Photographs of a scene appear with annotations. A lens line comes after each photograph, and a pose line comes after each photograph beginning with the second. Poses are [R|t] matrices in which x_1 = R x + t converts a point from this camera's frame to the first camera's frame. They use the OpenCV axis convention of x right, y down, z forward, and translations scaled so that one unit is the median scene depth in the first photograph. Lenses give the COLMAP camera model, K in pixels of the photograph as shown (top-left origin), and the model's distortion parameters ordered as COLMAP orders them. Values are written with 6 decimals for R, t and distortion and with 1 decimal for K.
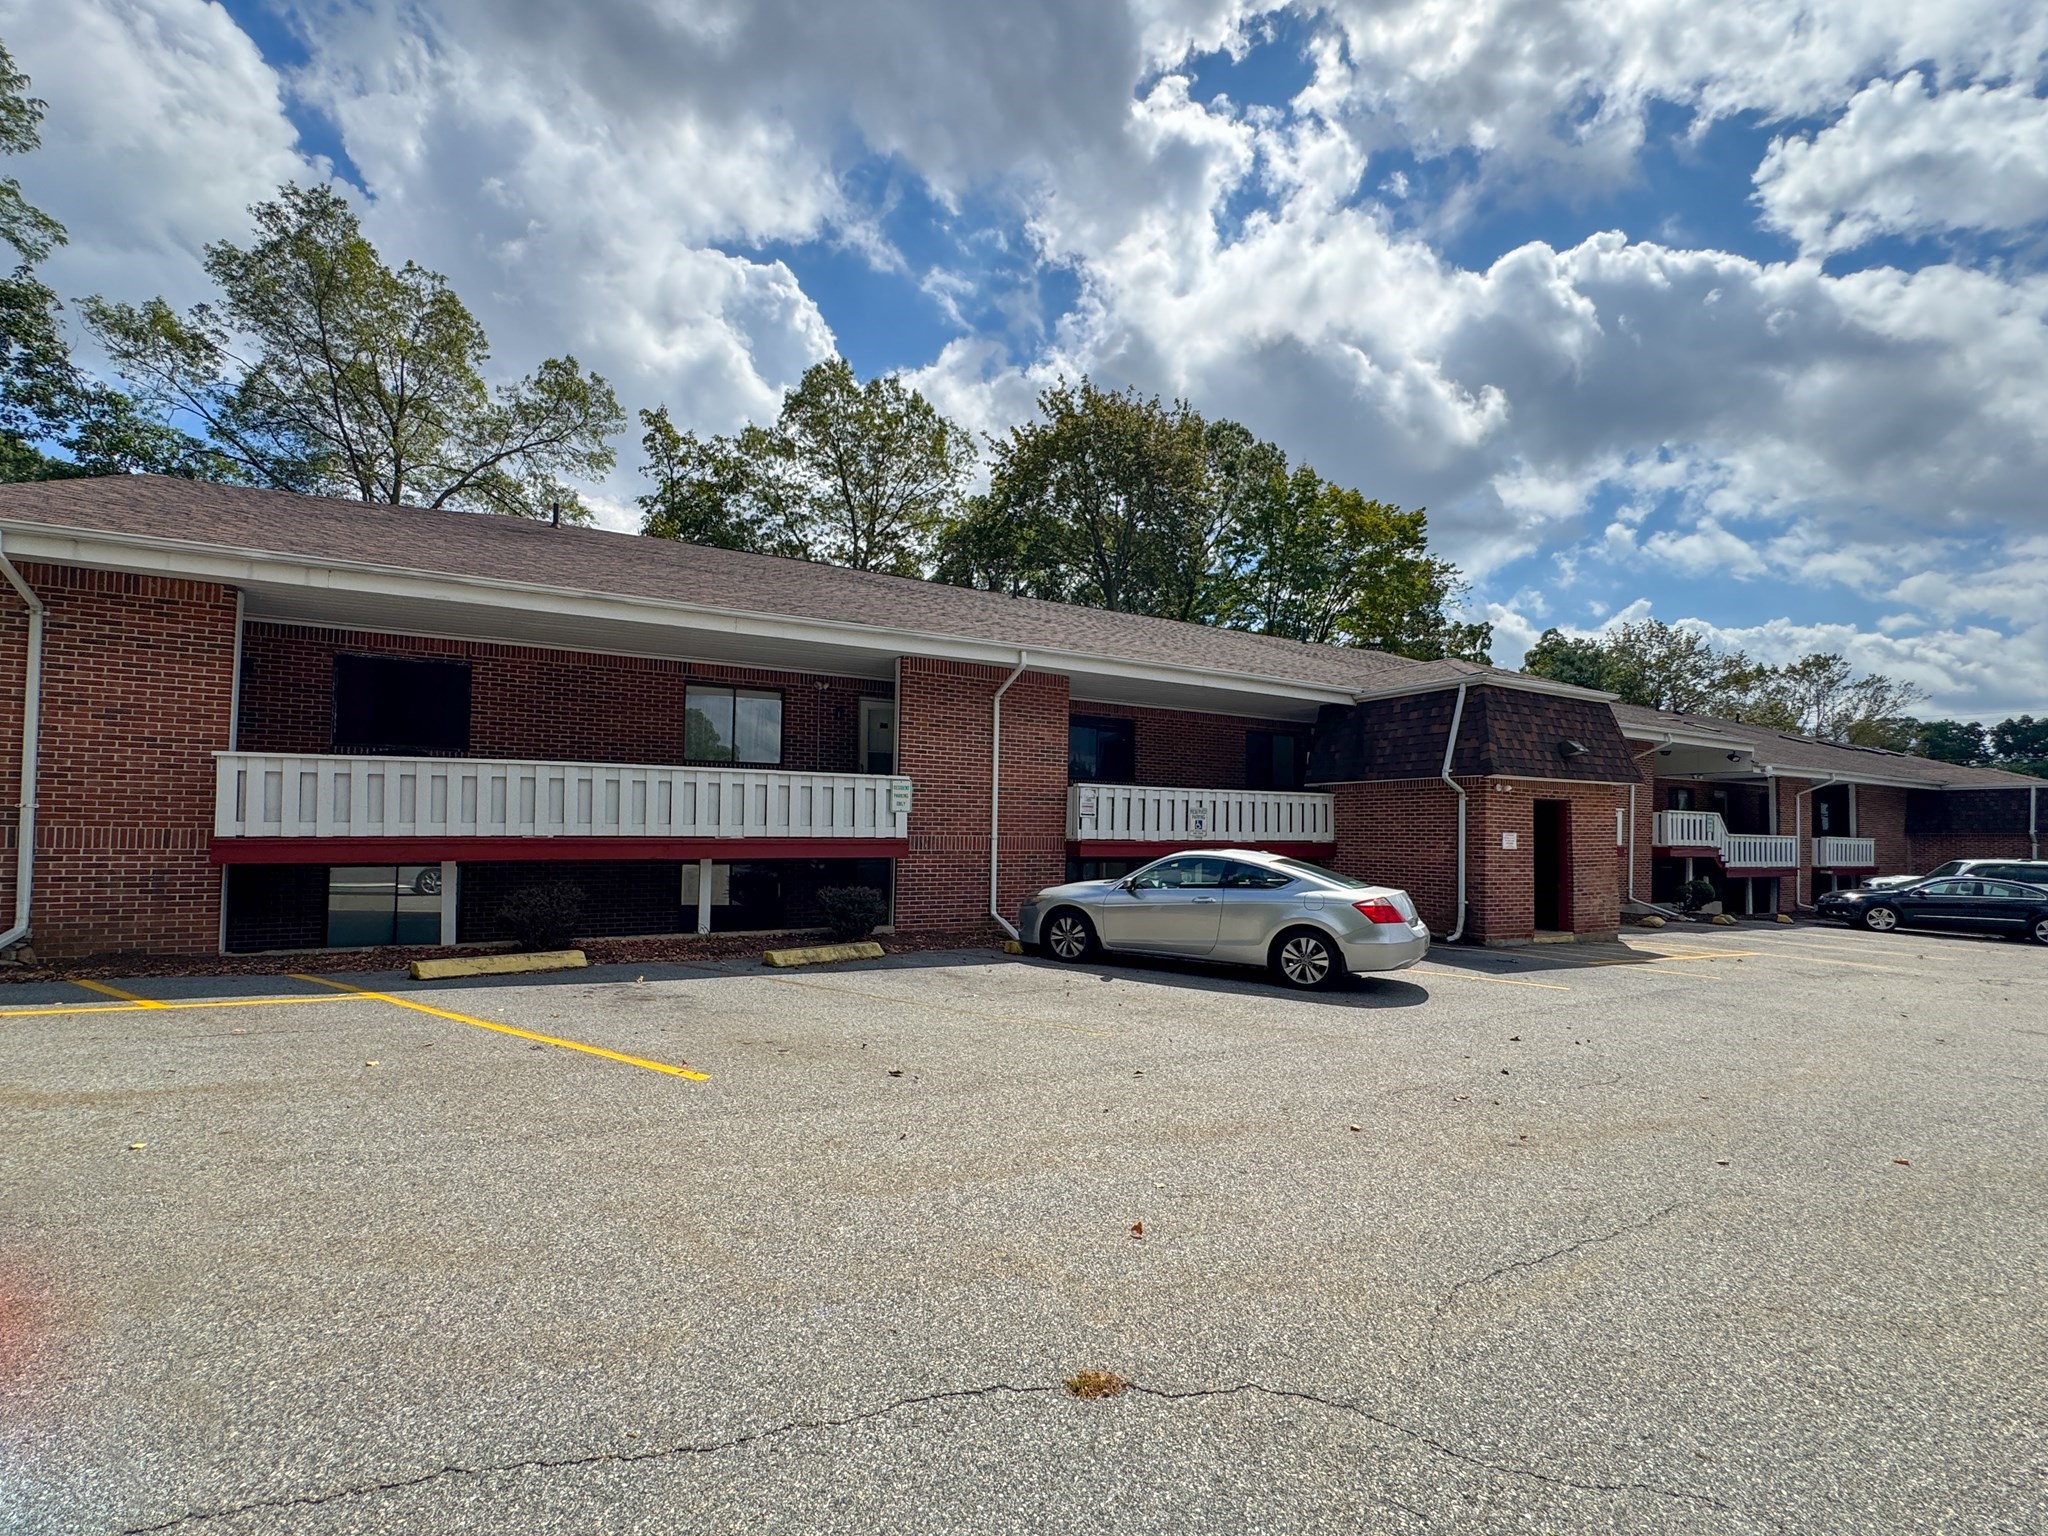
lens RADIAL K [[911.9, 0, 998.8], [0, 911.9, 806.3], [0, 0, 1]] dist [0.002706, -0.000297]
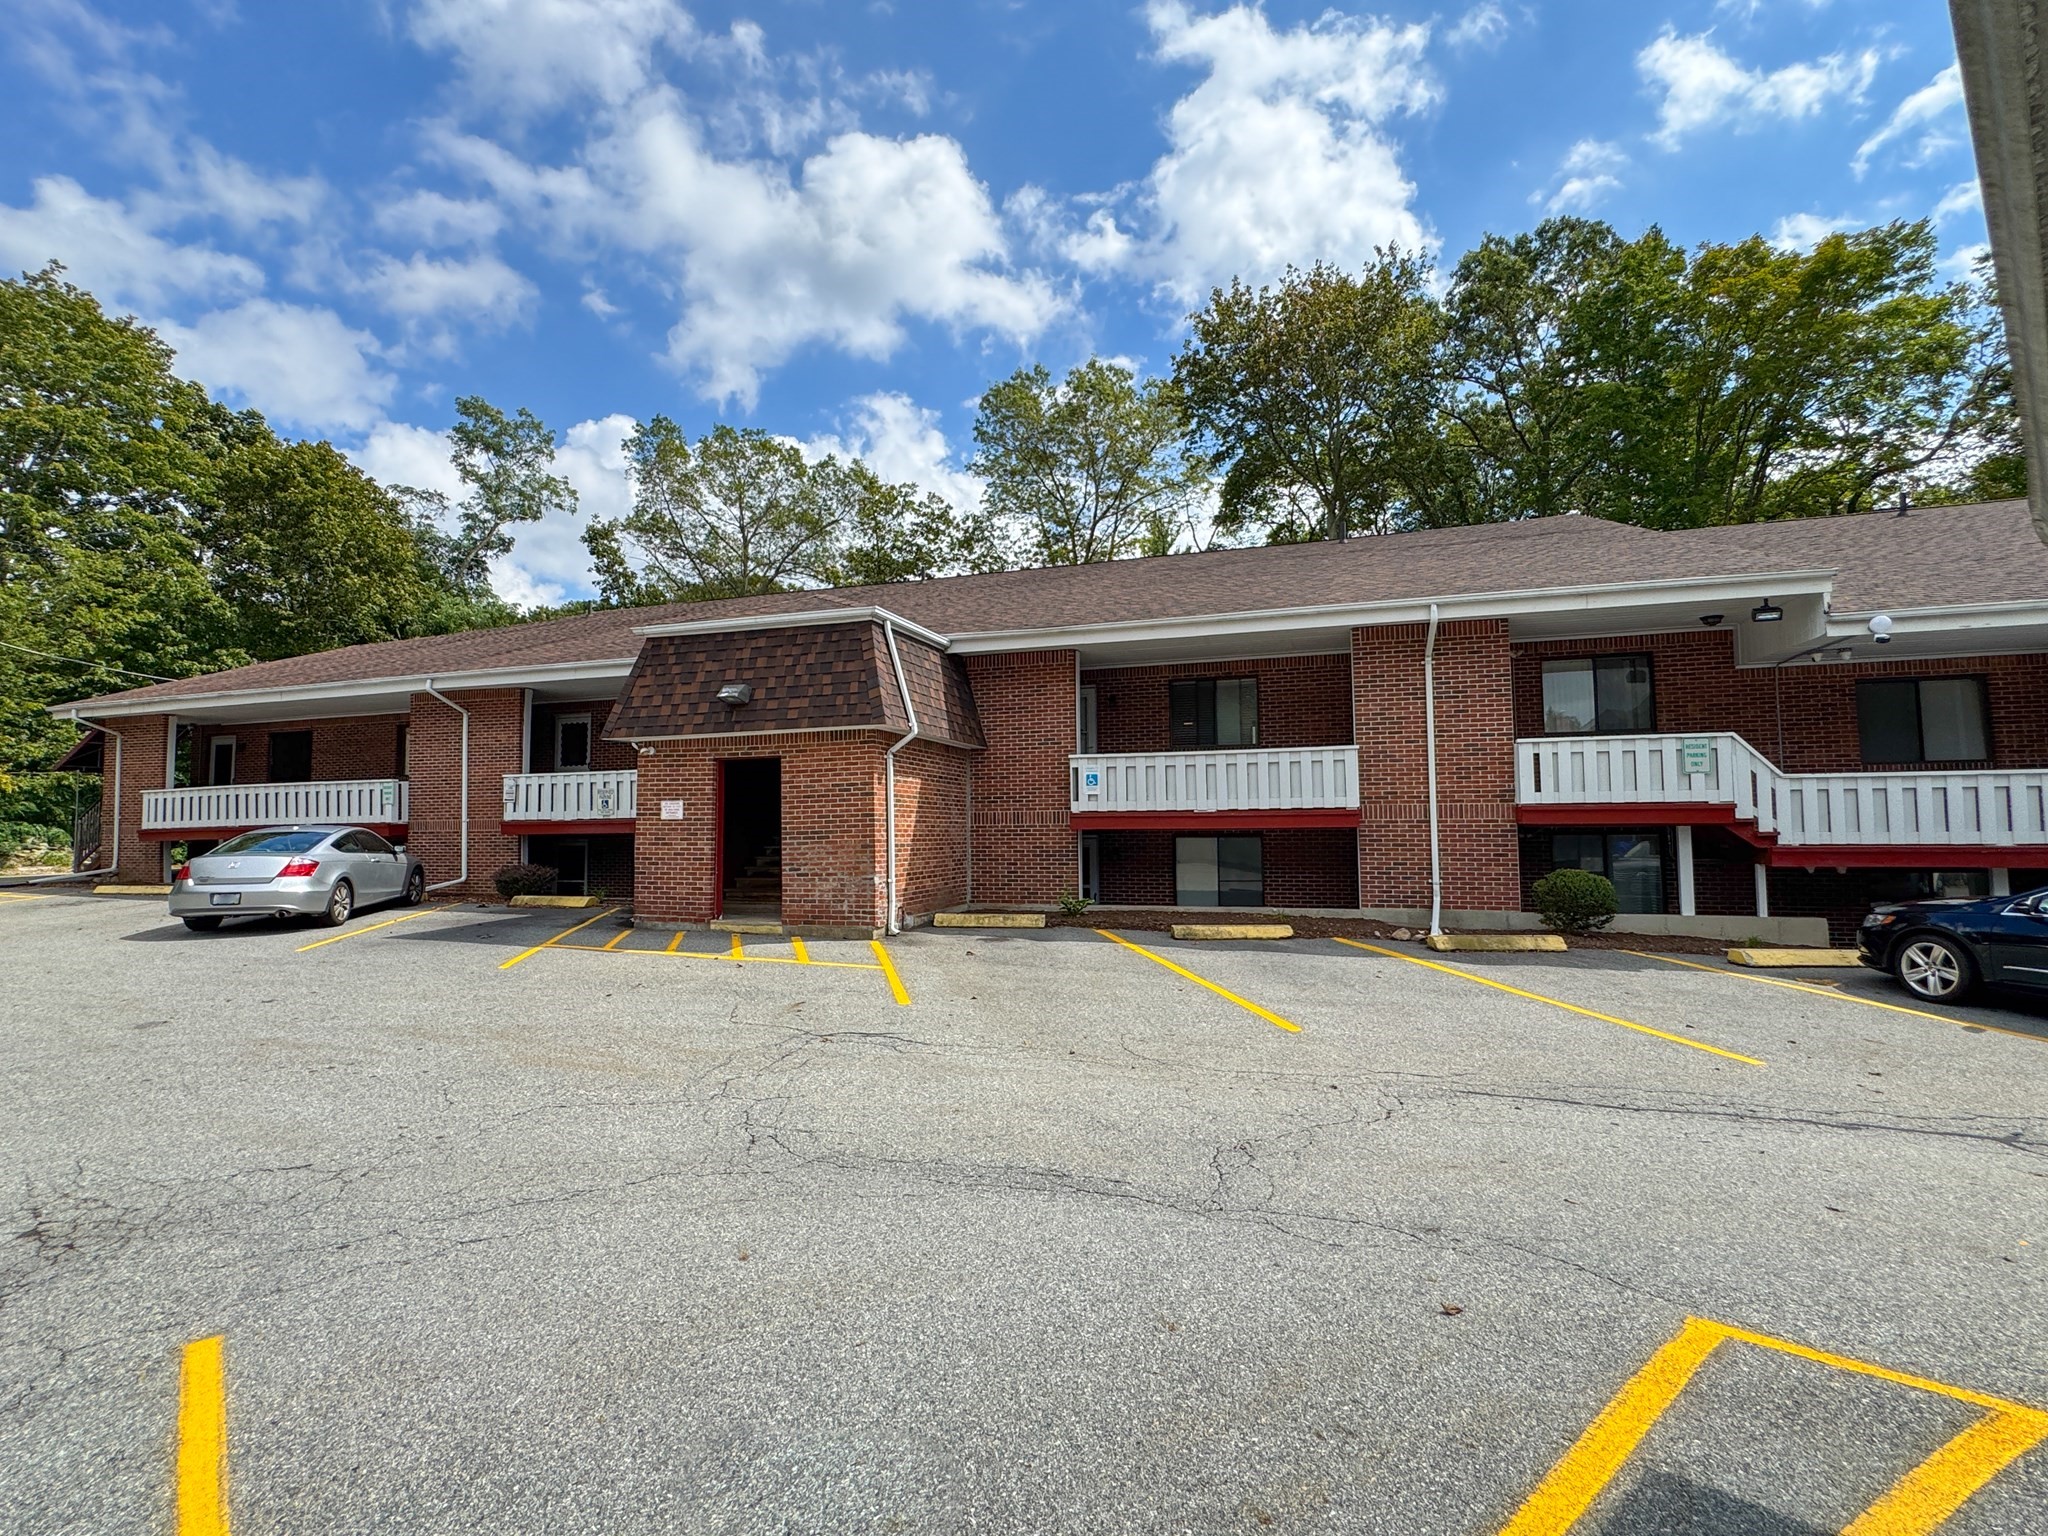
lens RADIAL K [[920.8, 0, 1047.5], [0, 920.8, 775.1], [0, 0, 1]] dist [-0.003789, 0.000251]
pose [[0.693026, -0.052414, -0.719005, 0.934786], [0.044864, 0.998556, -0.029551, 0.030096], [0.719515, -0.011778, 0.694377, 0.415662]]
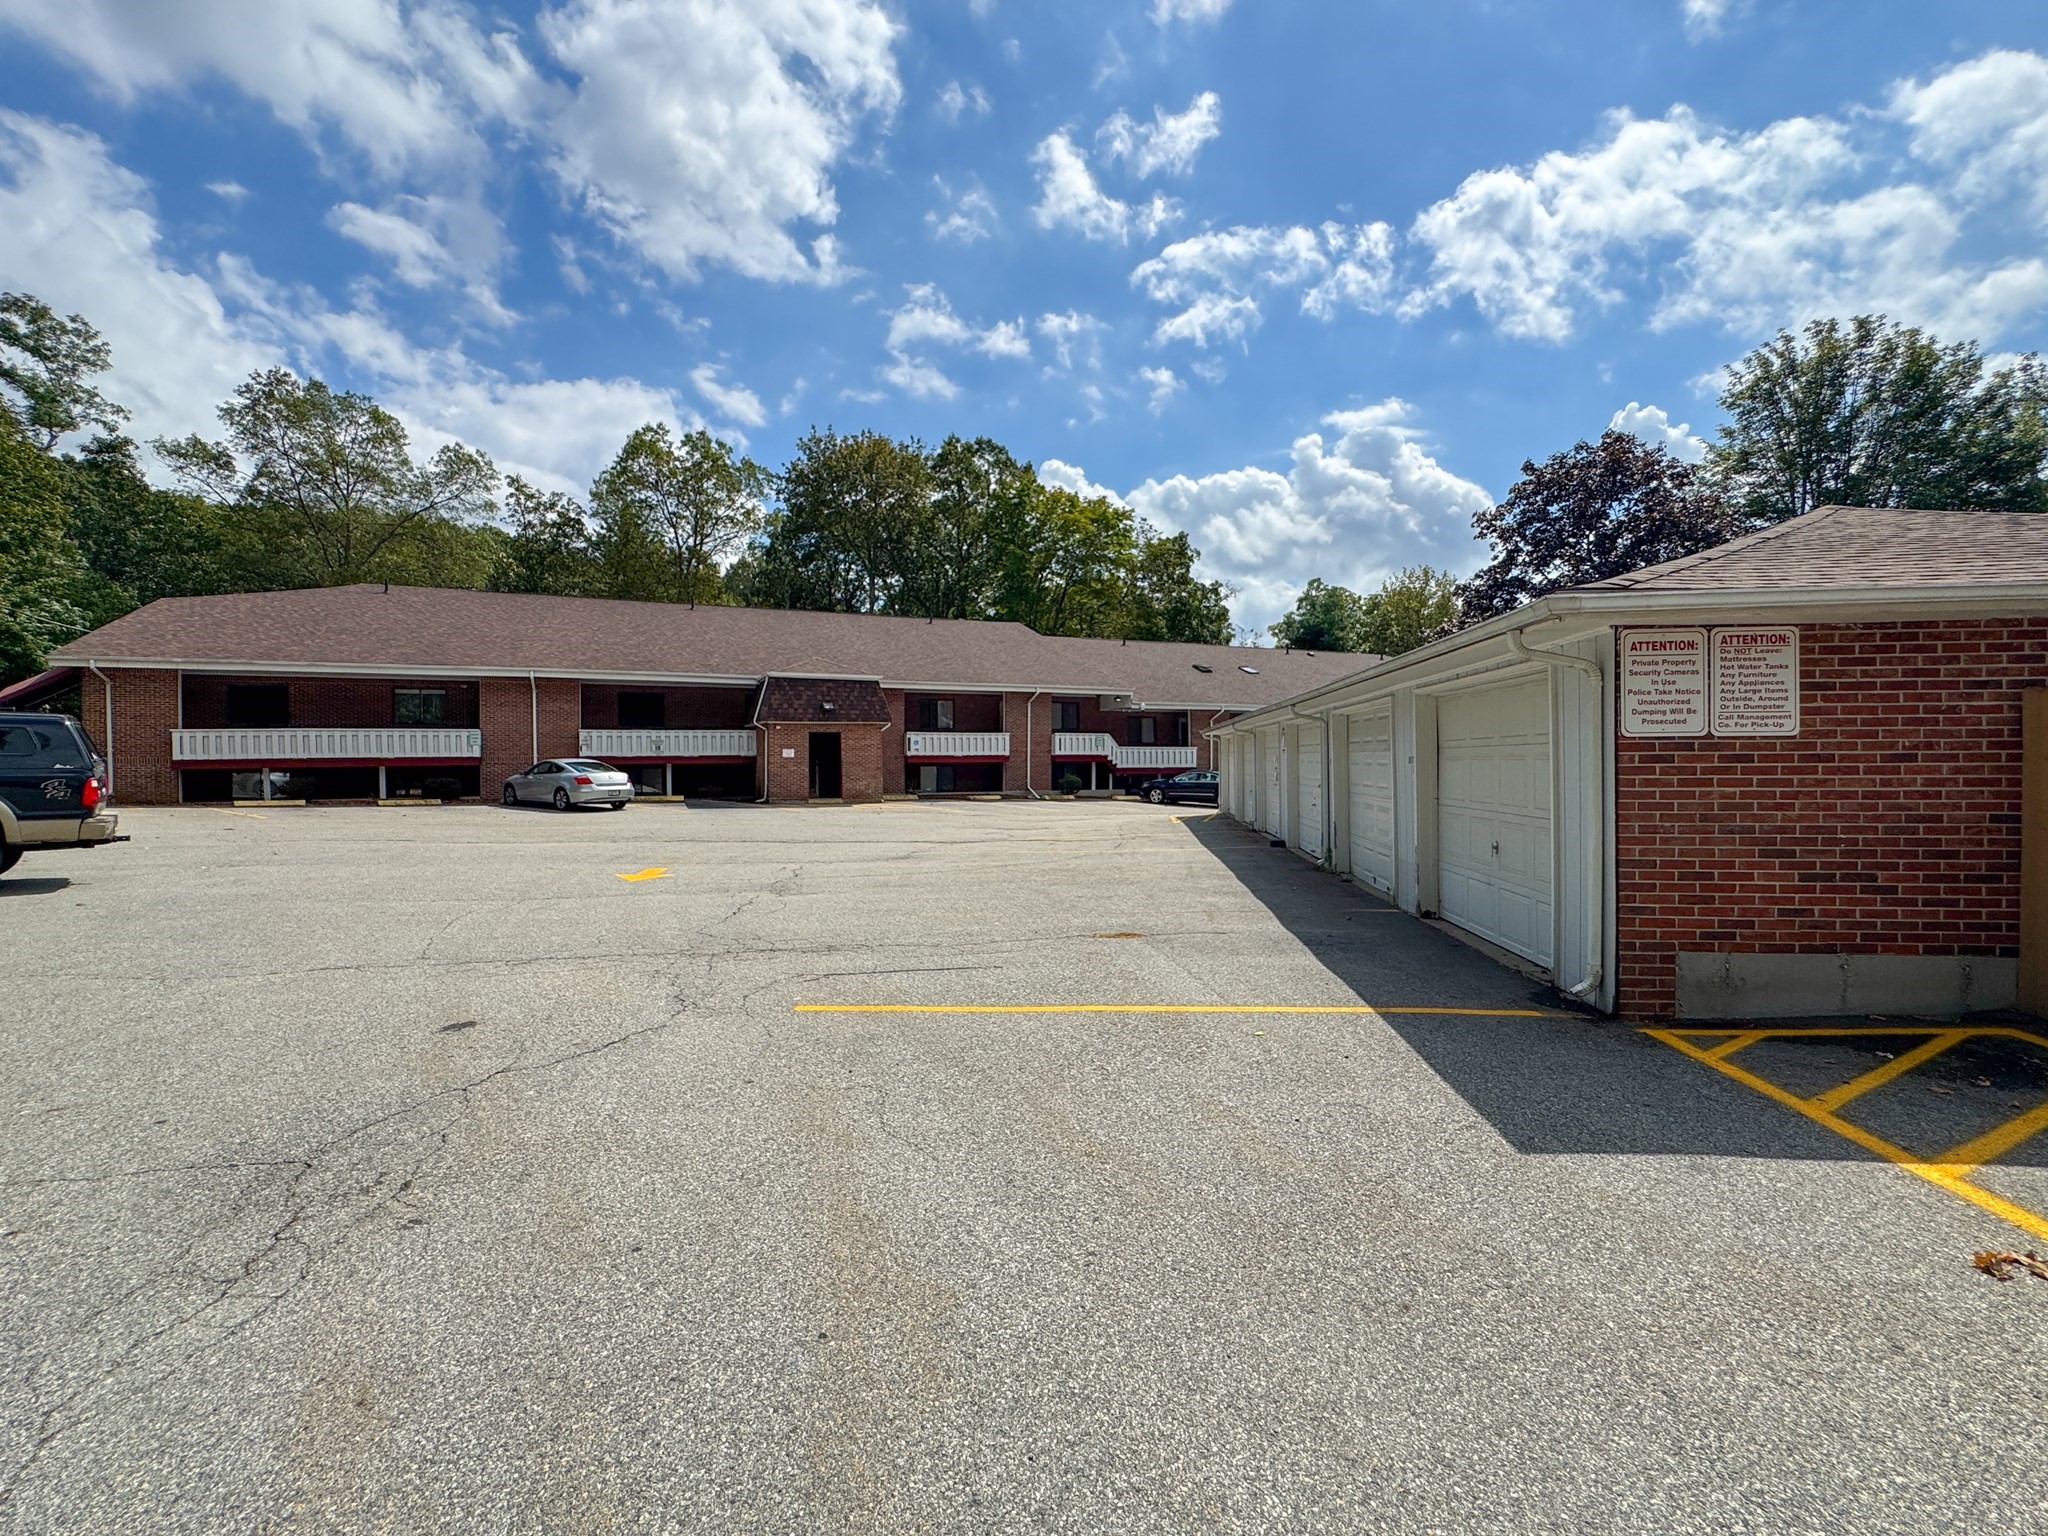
lens RADIAL K [[920.8, 0, 1033.7], [0, 920.8, 772.6], [0, 0, 1]] dist [-0.003789, 0.000251]
pose [[0.997474, -0.015931, -0.069228, 0.809007], [0.019320, 0.998633, 0.048560, -0.005600], [0.068359, -0.049775, 0.996418, -0.667600]]
